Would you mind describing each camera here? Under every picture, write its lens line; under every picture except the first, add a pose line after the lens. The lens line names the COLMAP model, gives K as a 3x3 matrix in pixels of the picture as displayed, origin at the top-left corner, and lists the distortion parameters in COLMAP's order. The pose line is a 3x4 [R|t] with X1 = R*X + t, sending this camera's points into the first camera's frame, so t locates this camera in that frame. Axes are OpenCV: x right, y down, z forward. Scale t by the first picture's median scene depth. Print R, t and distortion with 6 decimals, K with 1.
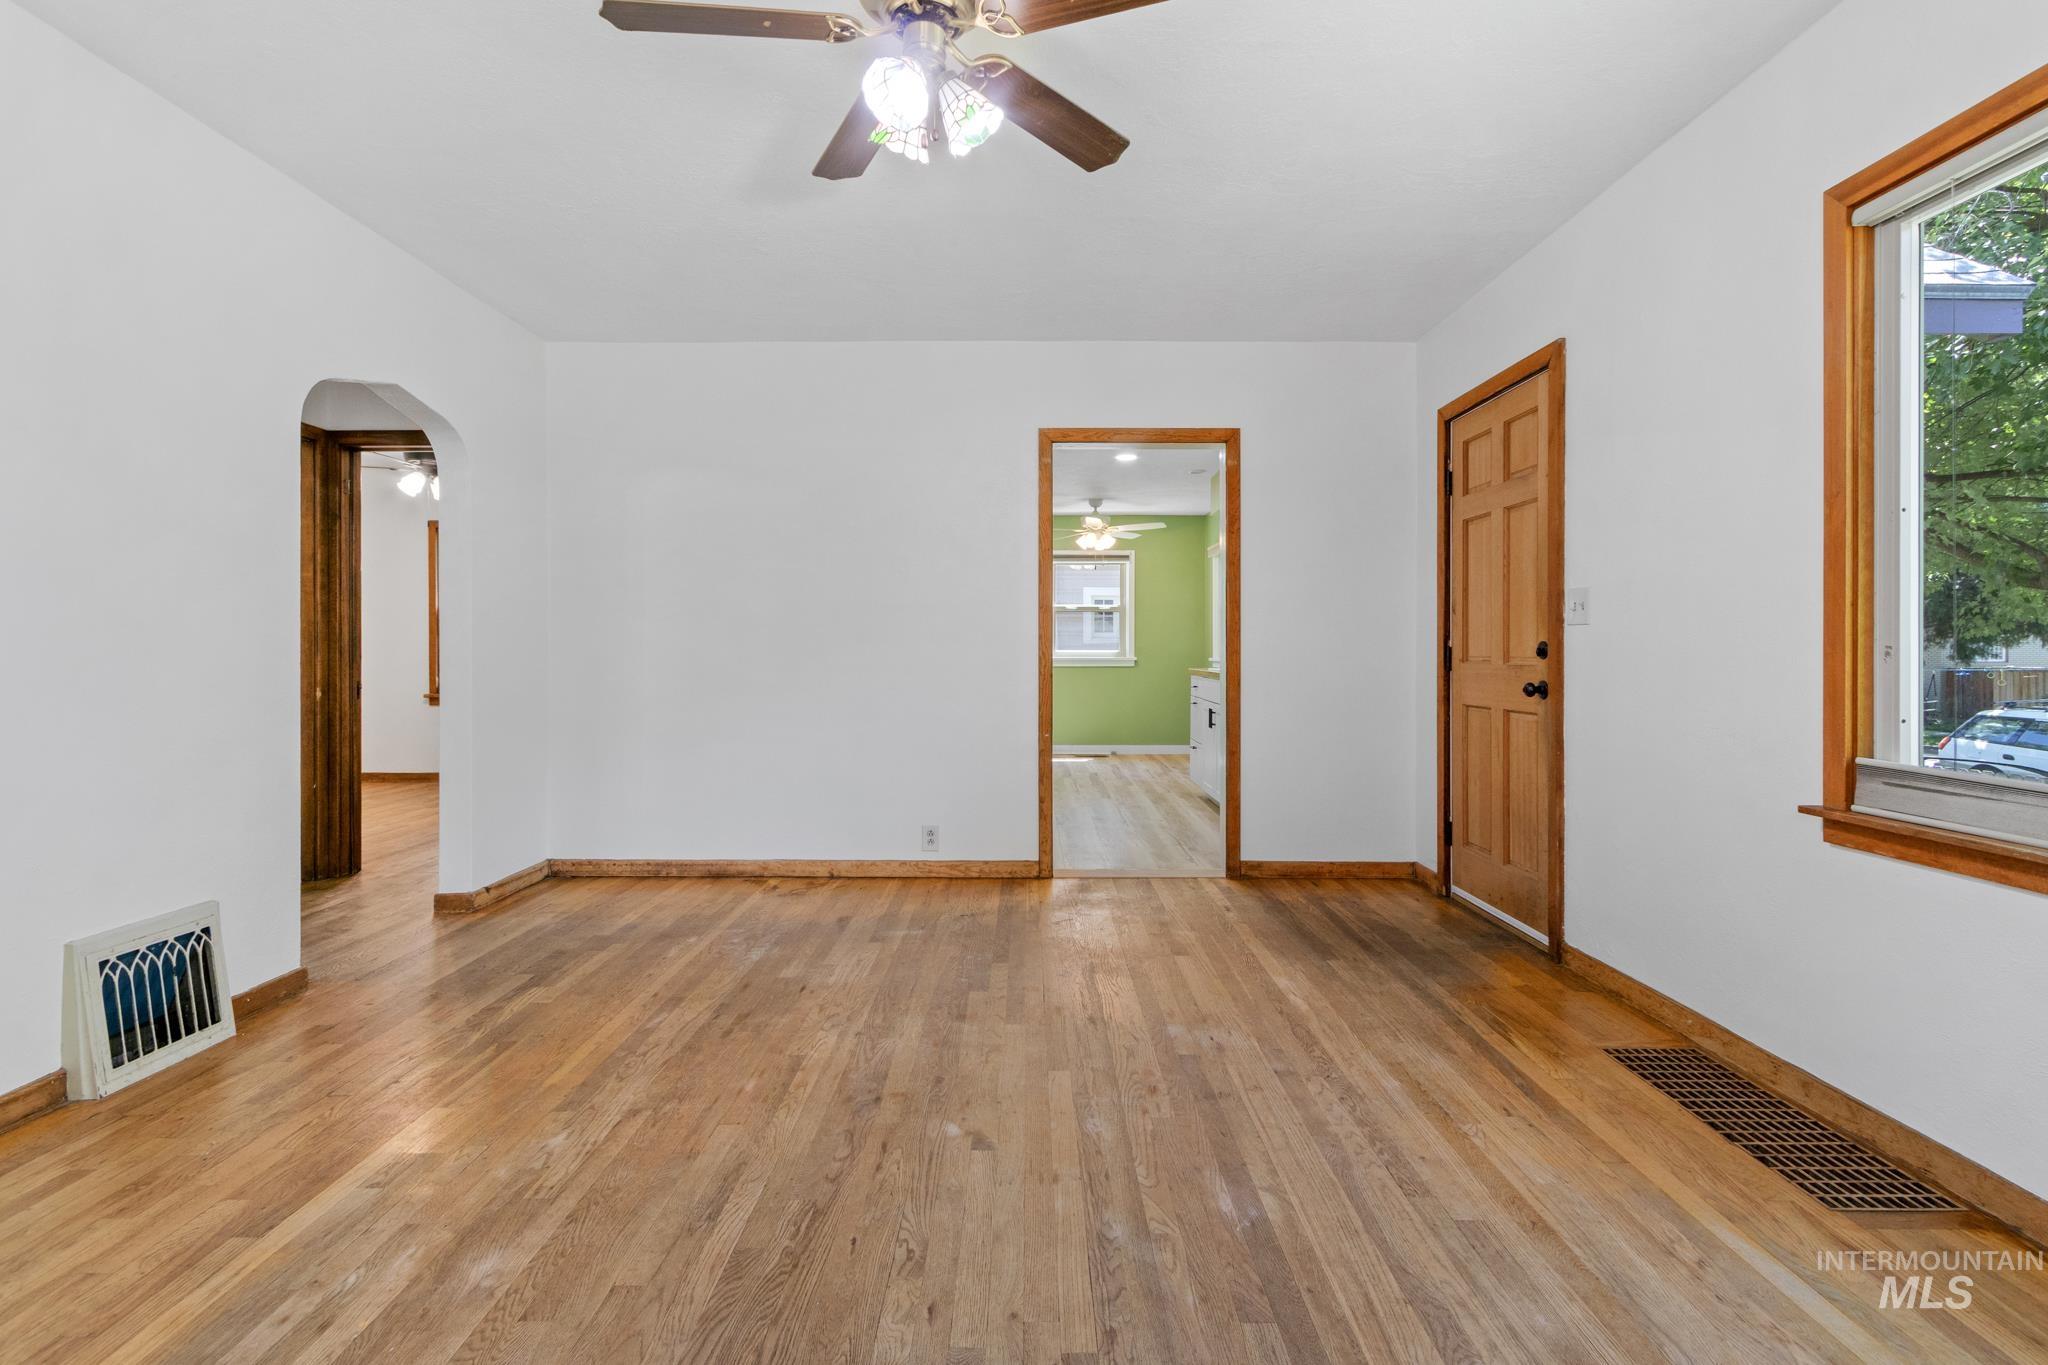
lens RADIAL K [[970.7, 0, 1021.8], [0, 970.7, 648.3], [0, 0, 1]] dist [0.008361, -0.001273]
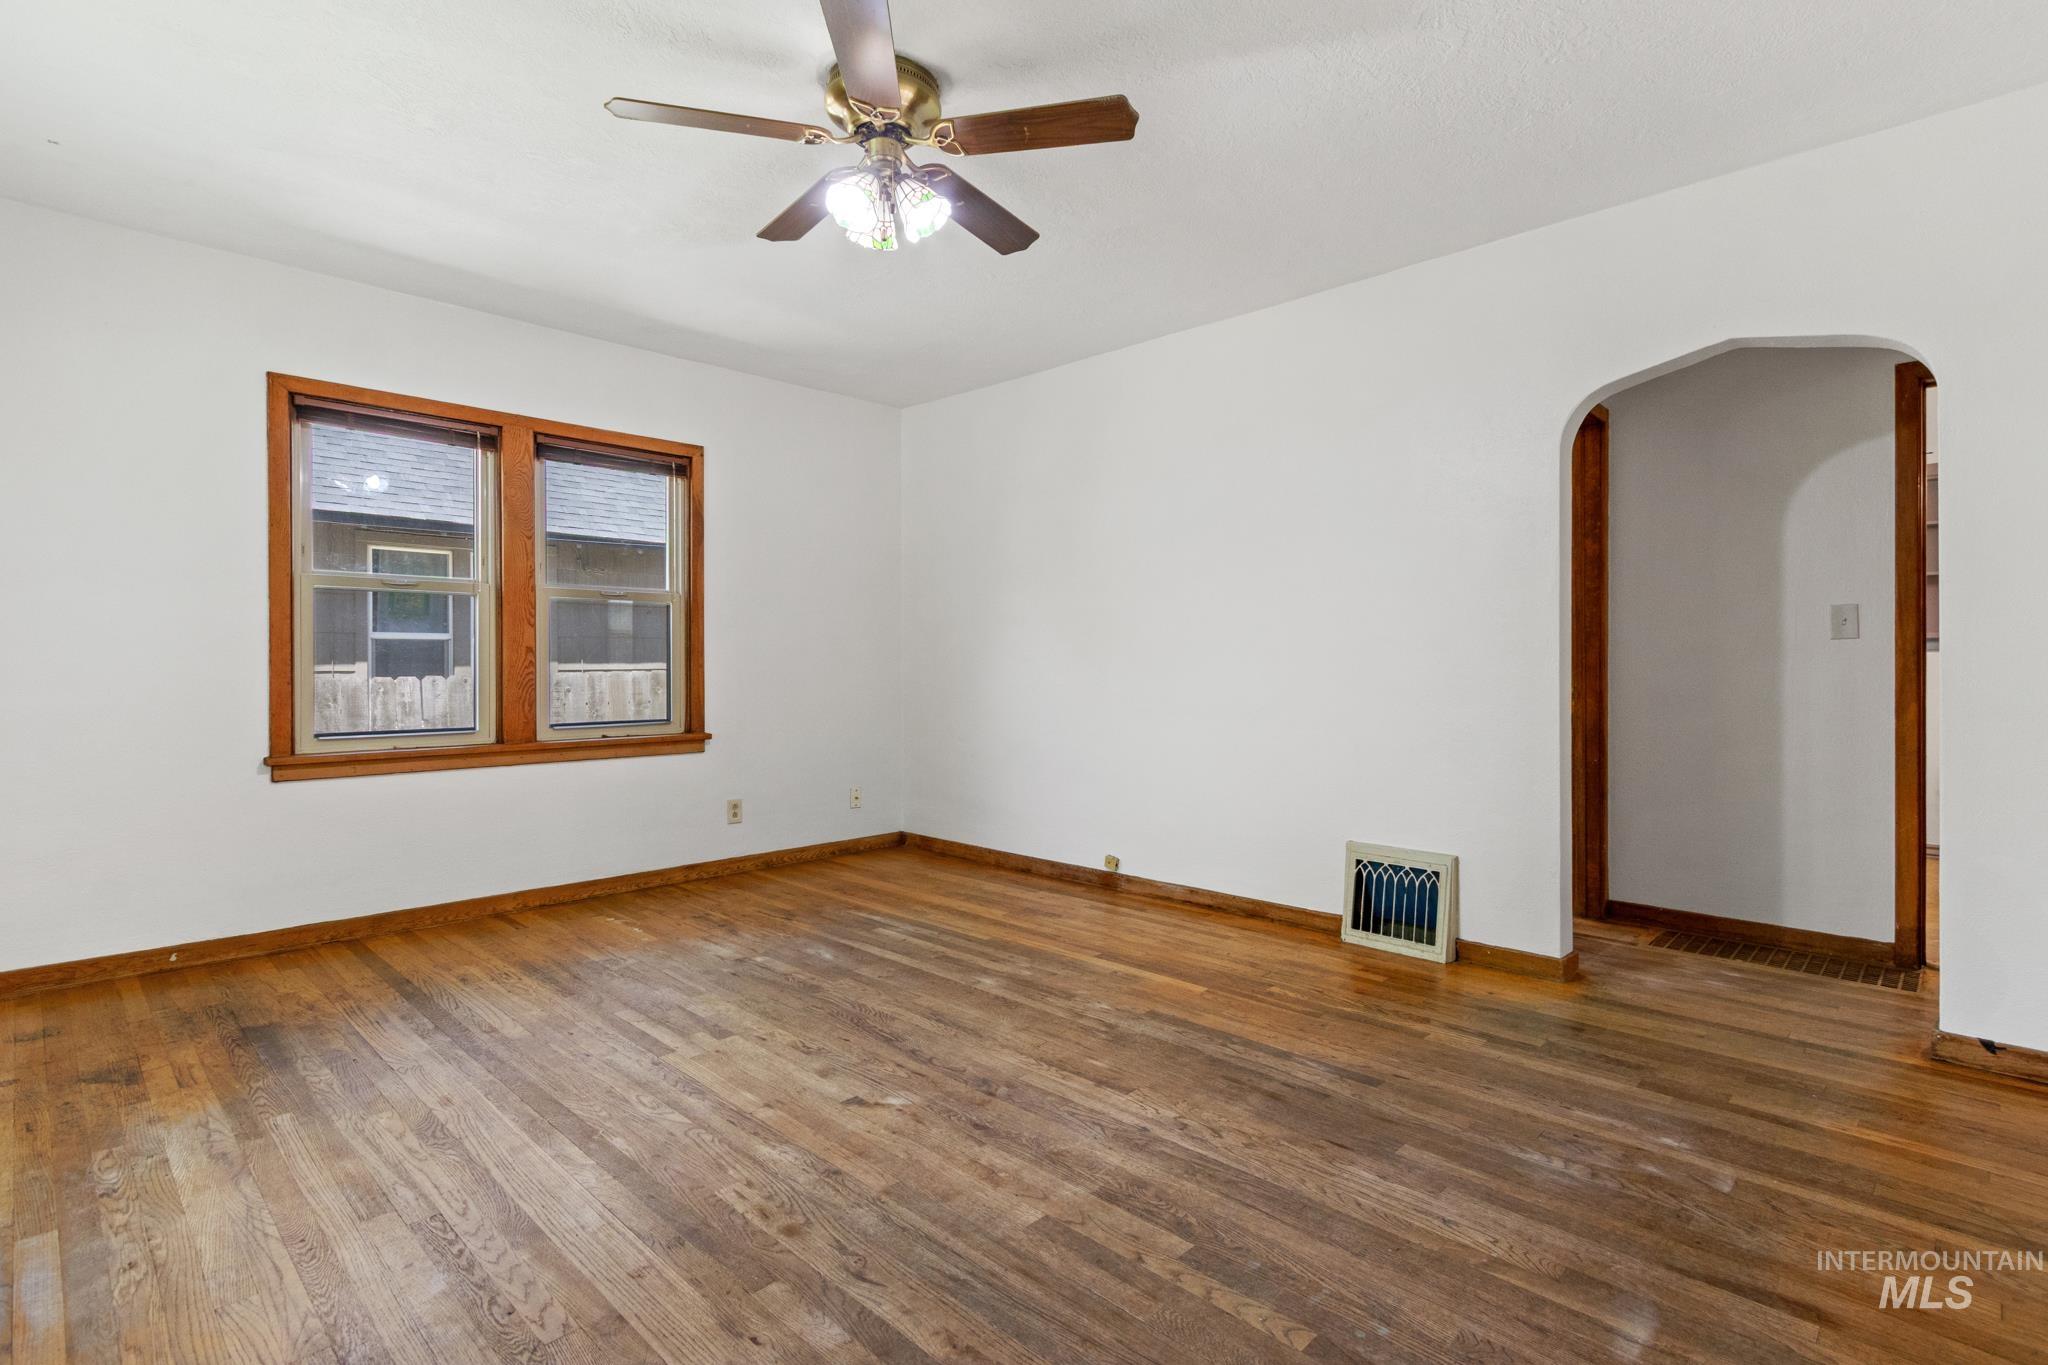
lens RADIAL K [[970.7, 0, 1024.3], [0, 970.7, 667.4], [0, 0, 1]] dist [0.008361, -0.001273]
pose [[-0.693254, 0.004272, -0.720681, 0.509134], [0.003585, 0.999990, 0.002480, 0.004706], [0.720685, -0.000865, -0.693262, 1.549347]]
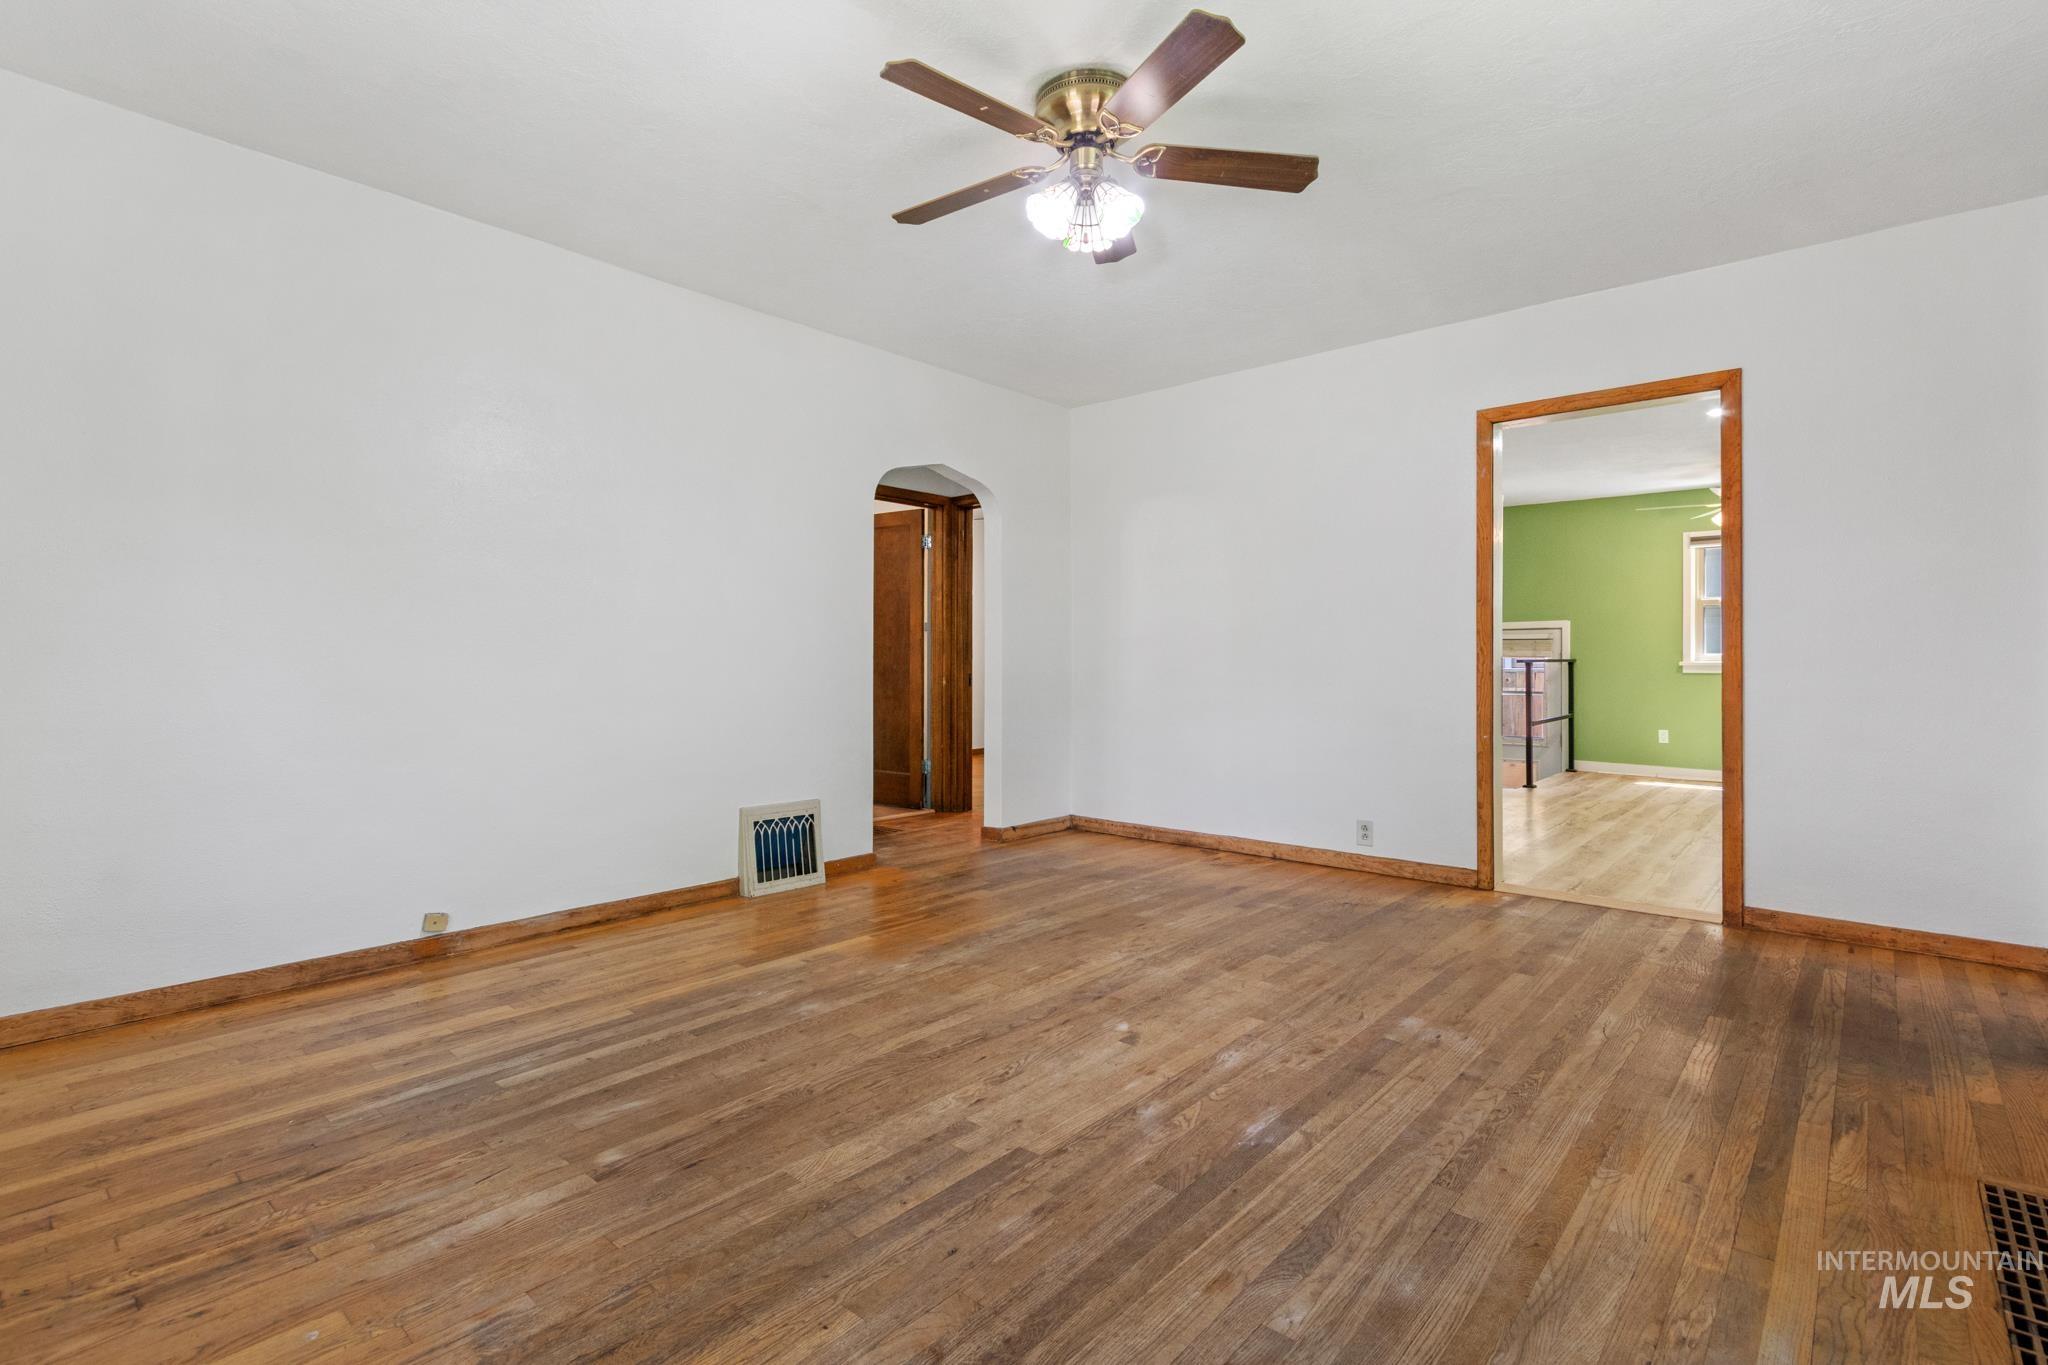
lens RADIAL K [[970.7, 0, 1010.7], [0, 970.7, 663.5], [0, 0, 1]] dist [0.008361, -0.001273]
pose [[0.748595, 0.001291, -0.663027, 0.534218], [0.001999, 0.999989, 0.004204, 0.021986], [0.663025, -0.004472, 0.748584, -0.016267]]
